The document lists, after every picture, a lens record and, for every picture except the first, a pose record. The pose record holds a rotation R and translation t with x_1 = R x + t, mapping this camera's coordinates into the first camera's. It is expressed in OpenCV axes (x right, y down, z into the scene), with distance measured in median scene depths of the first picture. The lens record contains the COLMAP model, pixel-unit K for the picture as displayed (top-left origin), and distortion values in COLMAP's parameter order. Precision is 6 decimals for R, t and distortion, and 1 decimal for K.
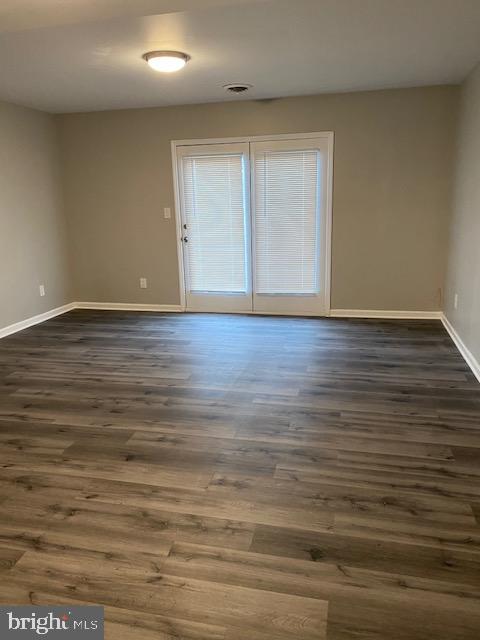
lens RADIAL K [[485.0, 0, 240.1], [0, 485.0, 324.4], [0, 0, 1]] dist [0.029997, -0.039194]
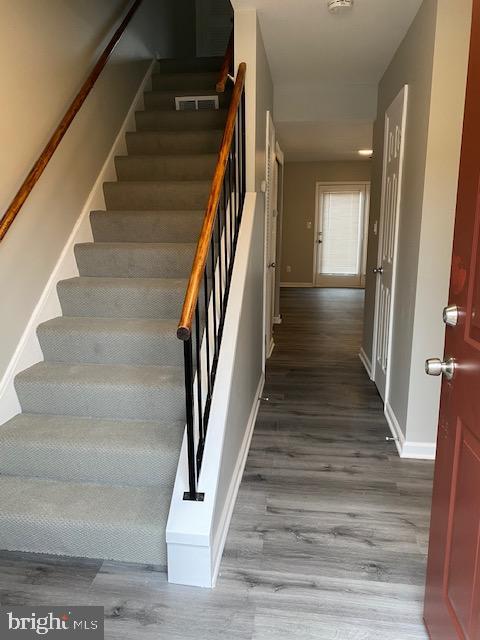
lens RADIAL K [[485.0, 0, 240.2], [0, 485.0, 323.7], [0, 0, 1]] dist [0.029997, -0.039194]
pose [[0.994390, 0.012008, 0.105088, -0.746495], [-0.002836, 0.996205, -0.086991, 0.329909], [-0.105734, 0.086205, 0.990651, -0.761277]]
